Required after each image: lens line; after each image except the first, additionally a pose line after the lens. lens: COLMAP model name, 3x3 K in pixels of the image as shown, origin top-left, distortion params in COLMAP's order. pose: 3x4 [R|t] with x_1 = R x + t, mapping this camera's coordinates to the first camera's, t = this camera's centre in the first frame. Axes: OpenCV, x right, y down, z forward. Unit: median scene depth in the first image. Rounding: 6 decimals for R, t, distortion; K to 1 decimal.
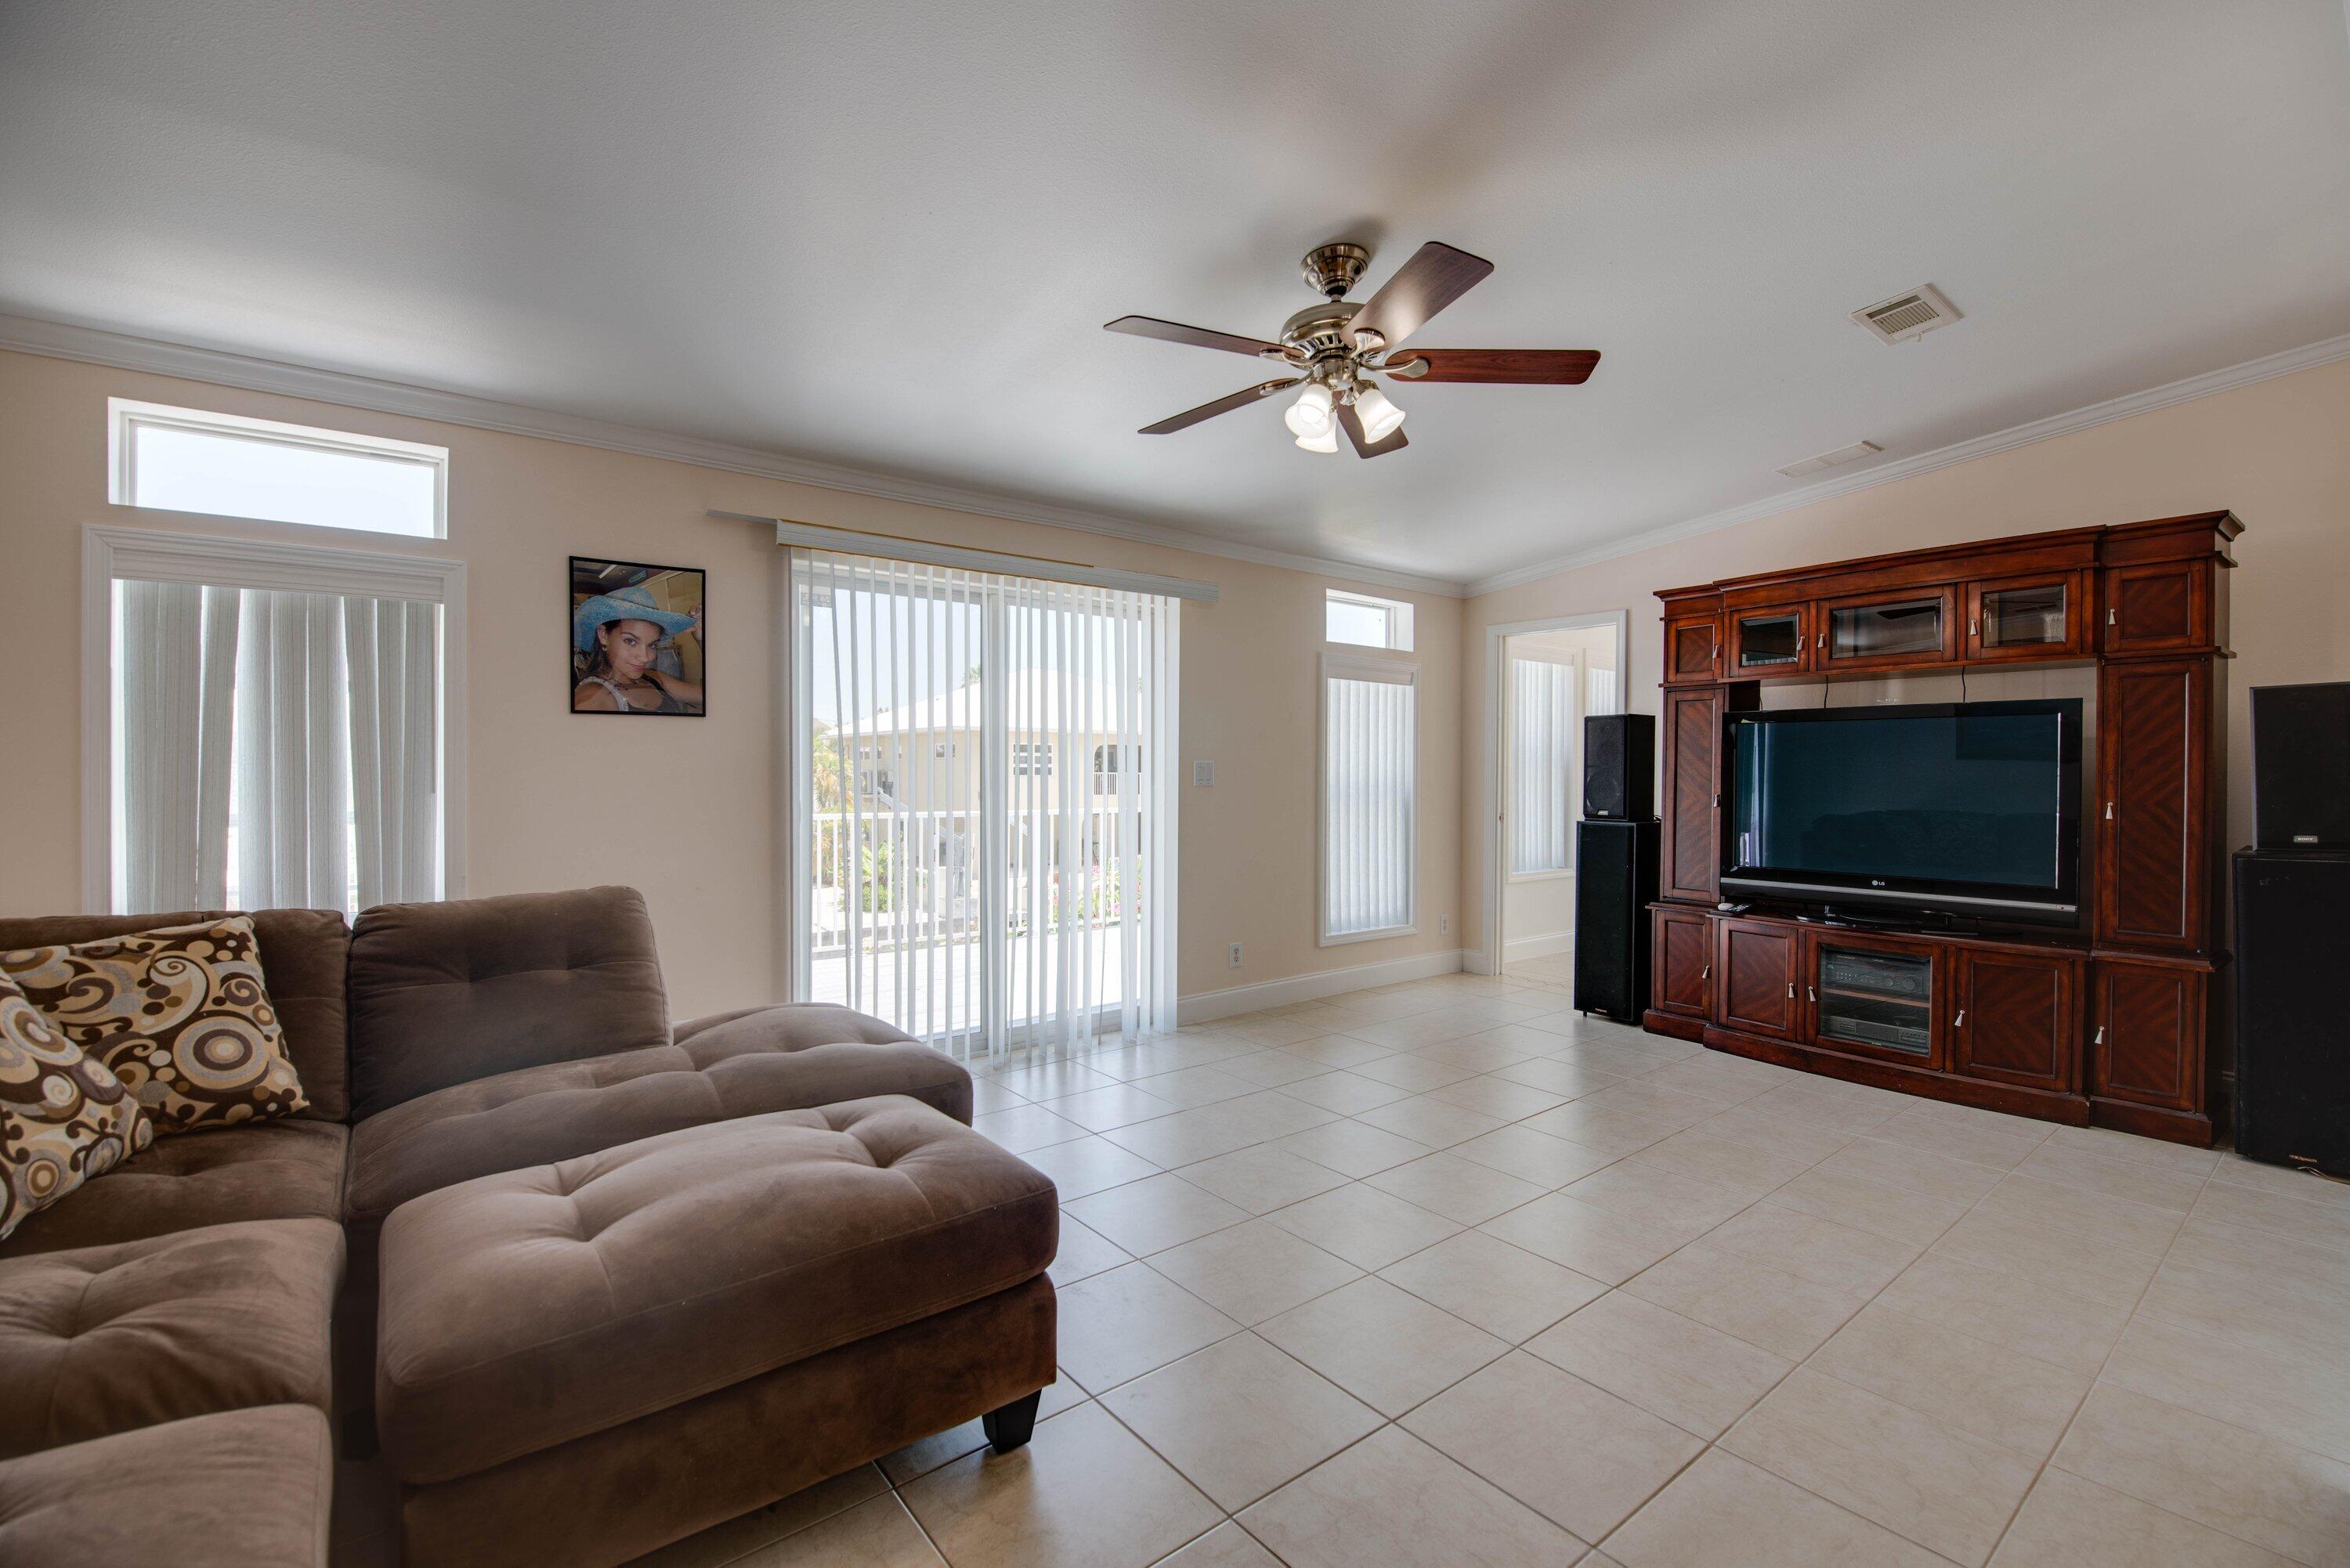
lens RADIAL K [[1013.7, 0, 1175.0], [0, 1013.7, 784.0], [0, 0, 1]] dist [-0.000454, -0.008342]
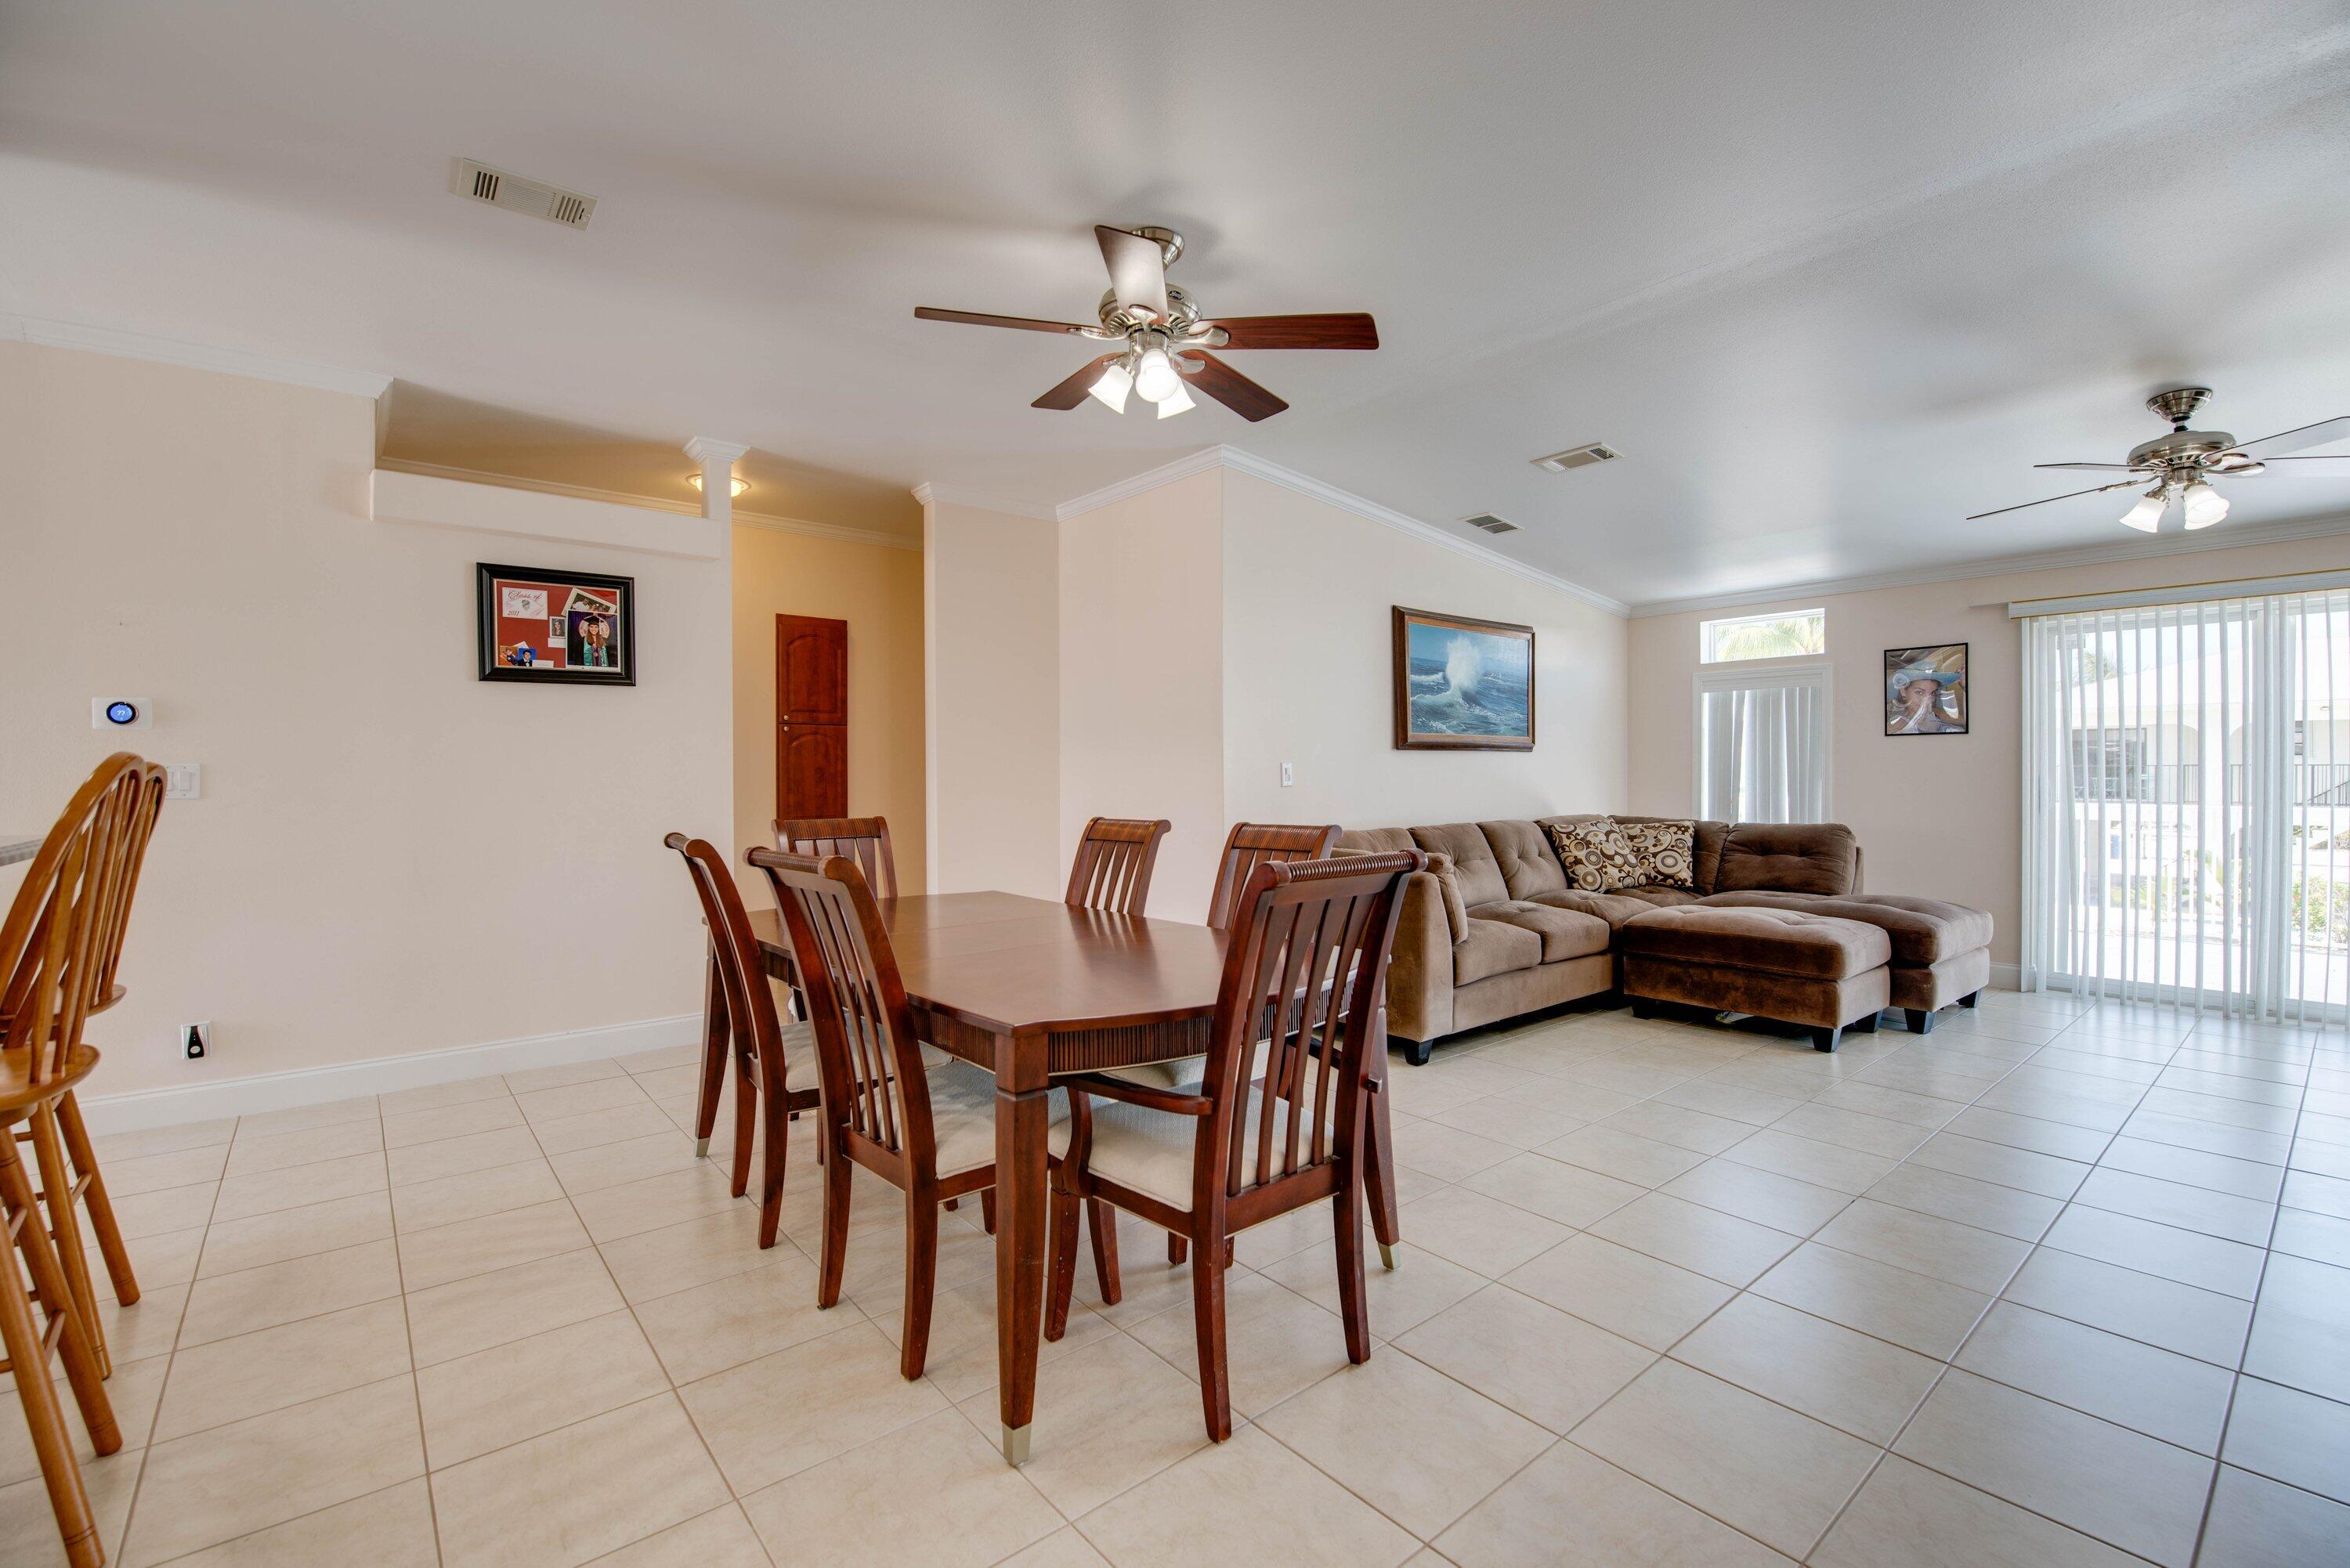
lens RADIAL K [[1013.7, 0, 1175.0], [0, 1013.7, 784.0], [0, 0, 1]] dist [-0.000454, -0.008342]
pose [[0.028297, 0.006435, -0.999579, 1.583421], [-0.009105, 0.999939, 0.006179, 0.022376], [0.999558, 0.008927, 0.028354, -0.437401]]
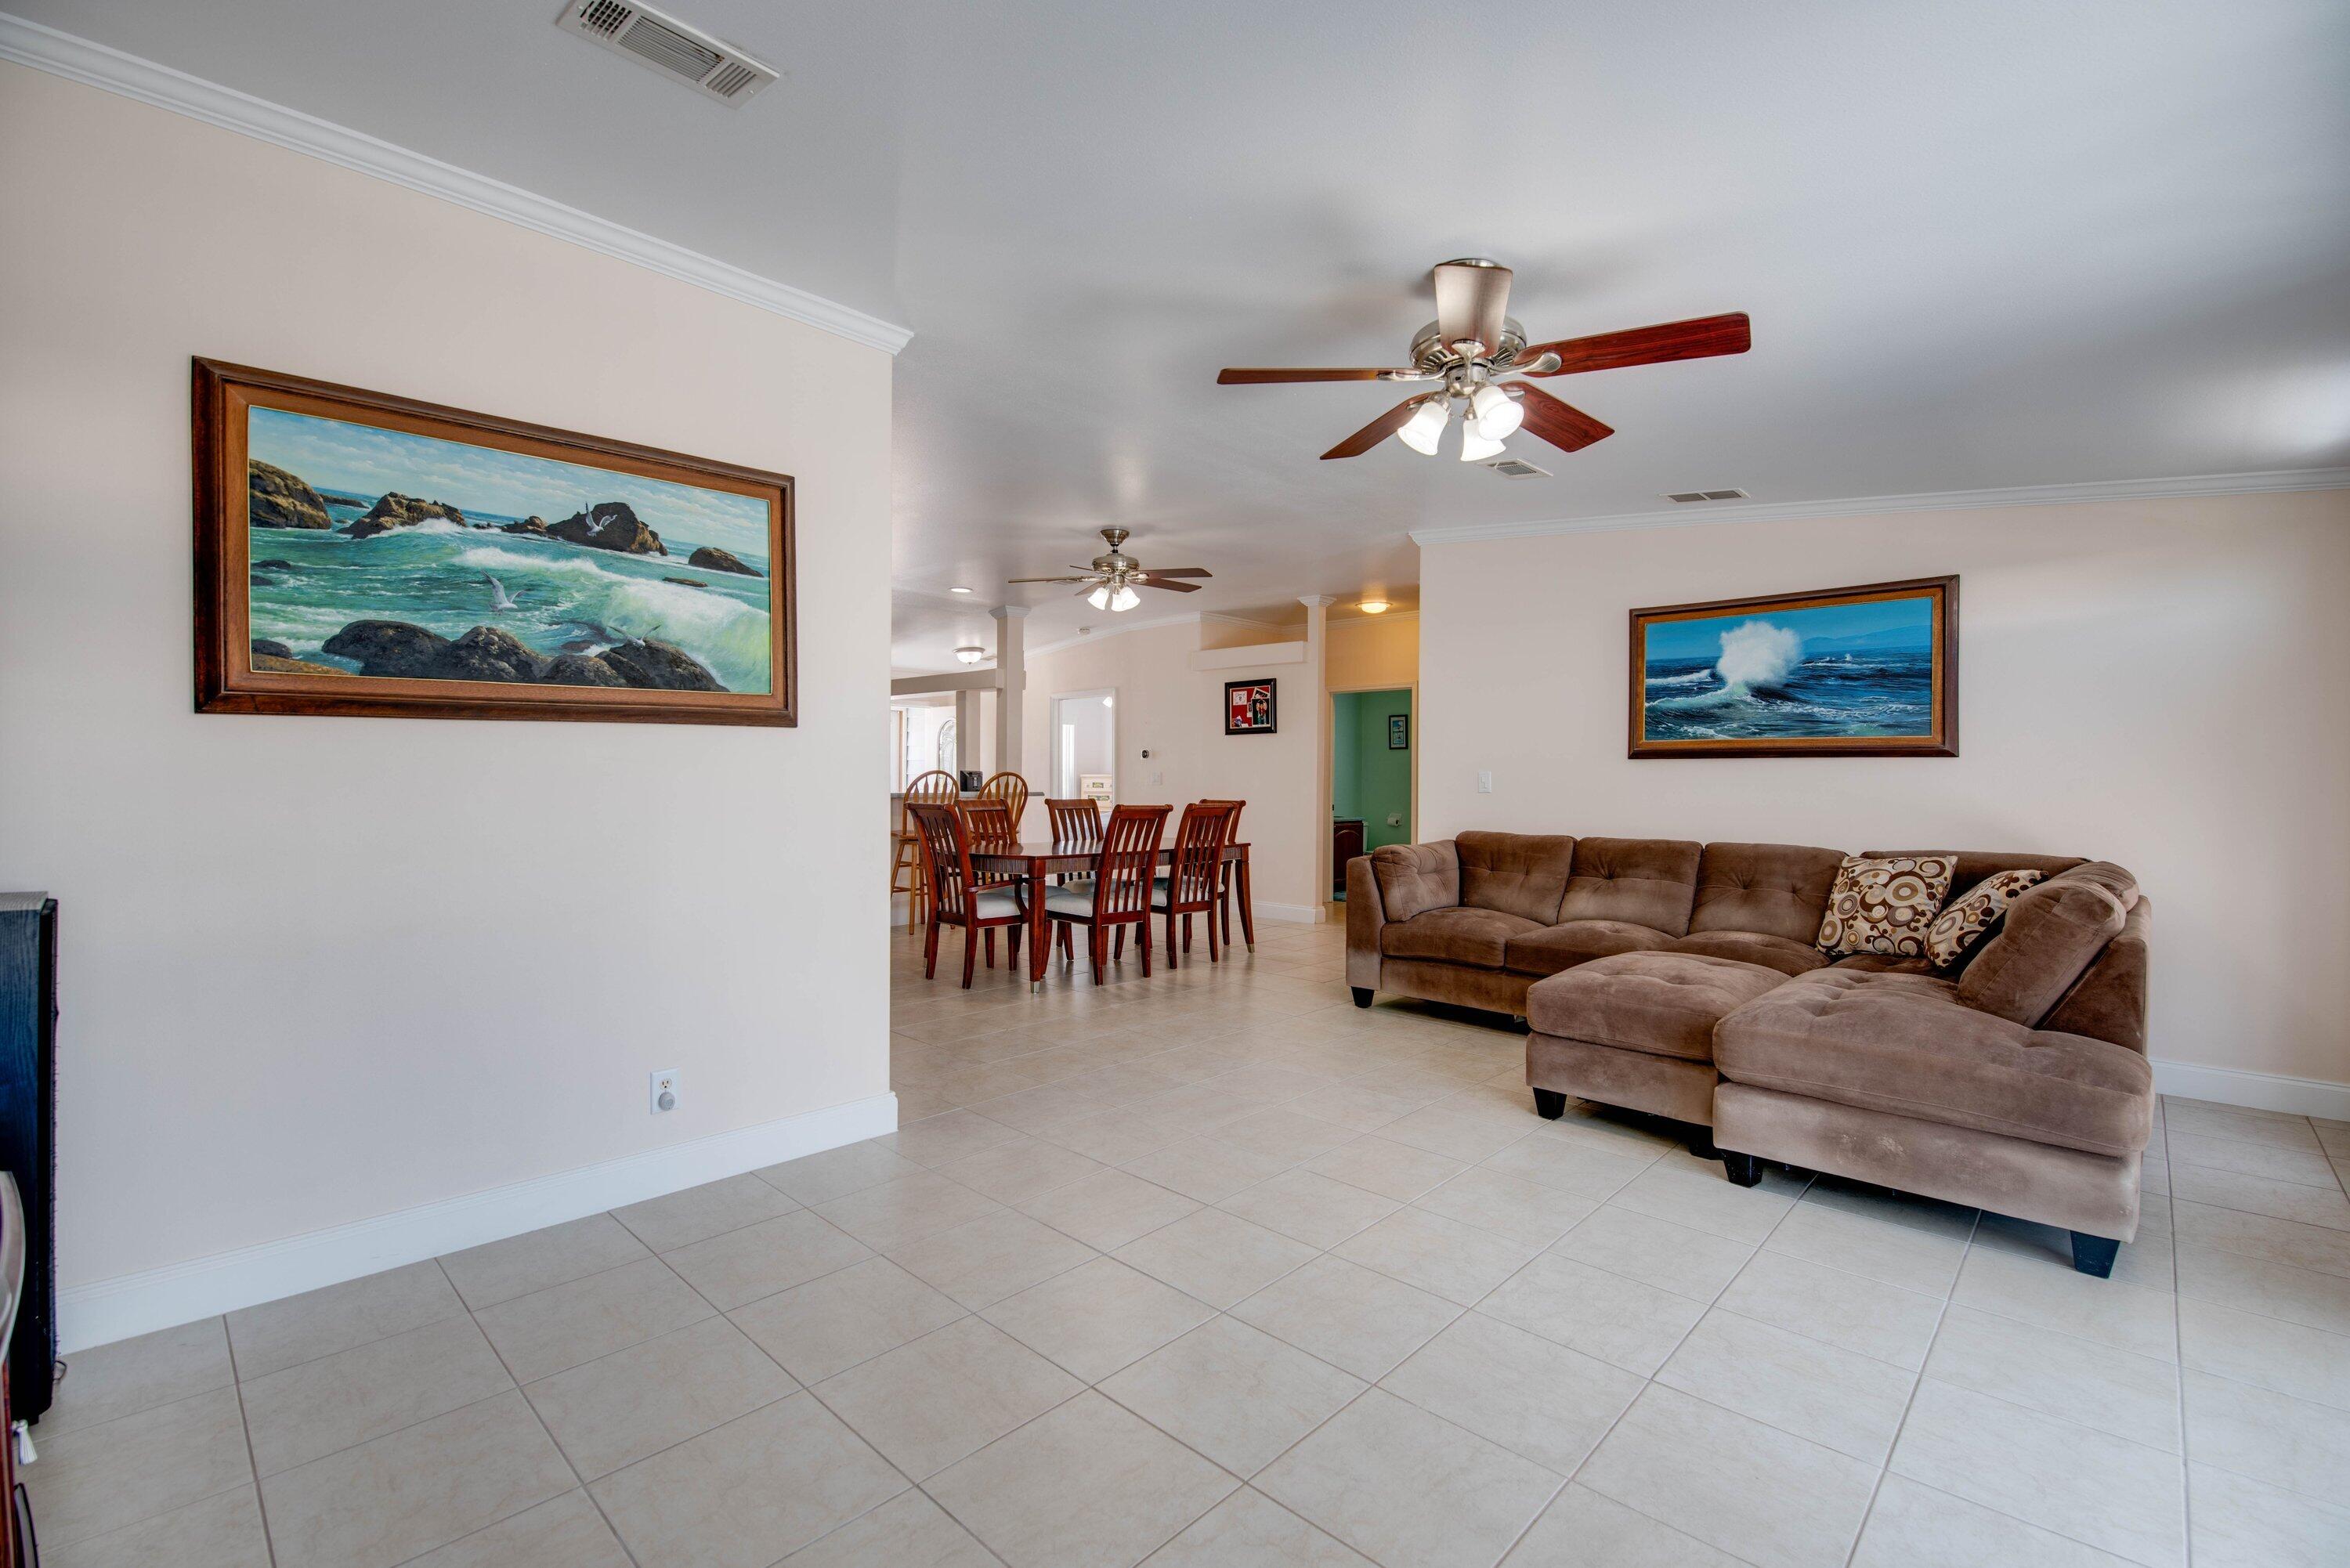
lens RADIAL K [[1027.5, 0, 1138.0], [0, 1027.5, 793.8], [0, 0, 1]] dist [0.000863, -0.009736]
pose [[-0.992162, -0.005601, -0.124831, 0.663142], [-0.009566, 0.999468, 0.031187, -0.028931], [0.124590, 0.032137, -0.991688, 2.155132]]
